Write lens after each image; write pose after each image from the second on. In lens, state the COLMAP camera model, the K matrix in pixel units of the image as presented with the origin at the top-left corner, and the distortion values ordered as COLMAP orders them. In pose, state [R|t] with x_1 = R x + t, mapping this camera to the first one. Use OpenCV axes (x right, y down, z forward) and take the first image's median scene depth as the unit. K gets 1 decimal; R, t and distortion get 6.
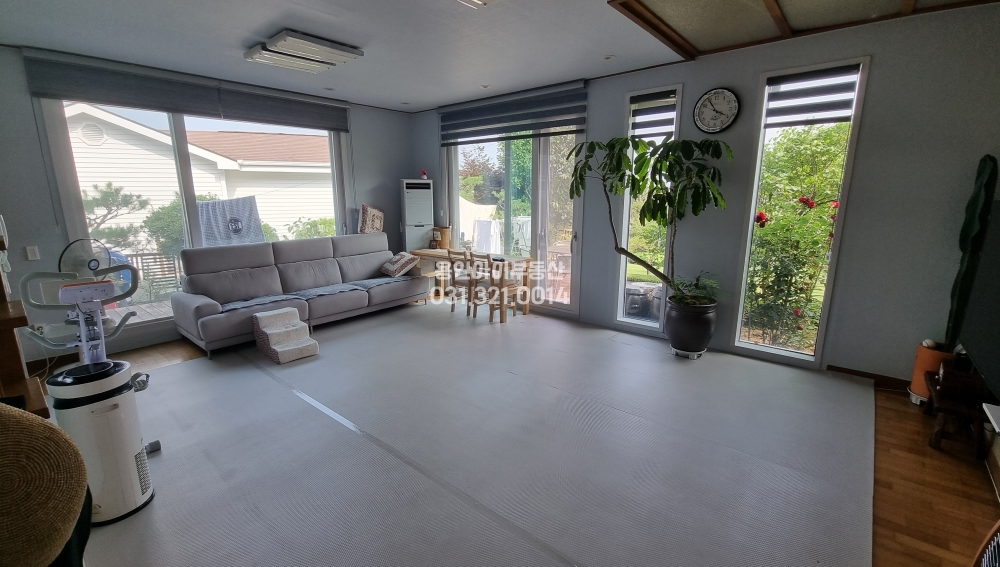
lens RADIAL K [[430.5, 0, 500.0], [0, 430.5, 283.5], [0, 0, 1]] dist [0.000564, -0.000092]
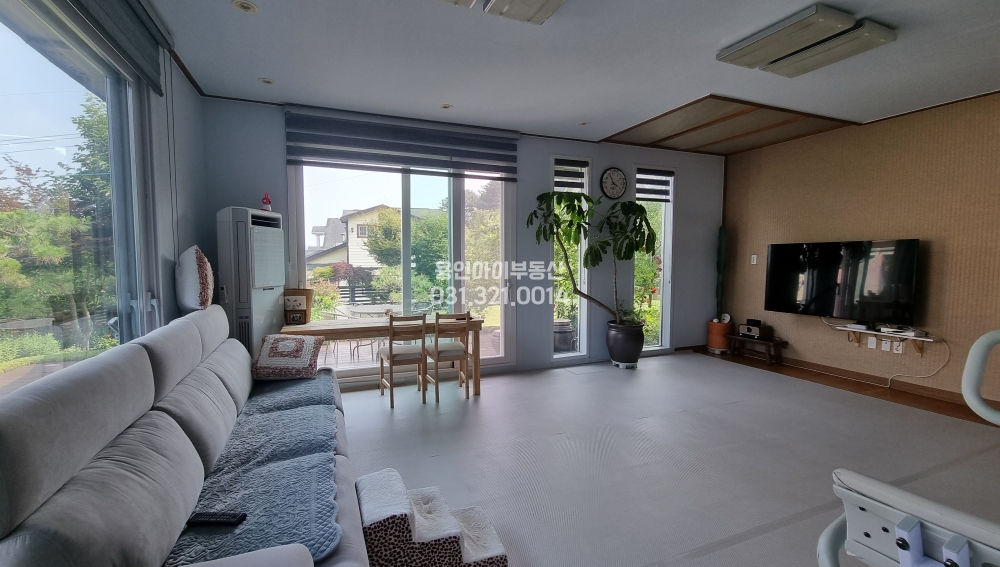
lens RADIAL K [[430.5, 0, 500.0], [0, 430.5, 283.5], [0, 0, 1]] dist [0.000564, -0.000092]
pose [[0.454517, -0.049839, 0.889342, -0.680090], [0.183201, 0.982318, -0.038580, -0.074826], [-0.871694, 0.180464, 0.455611, 0.562038]]
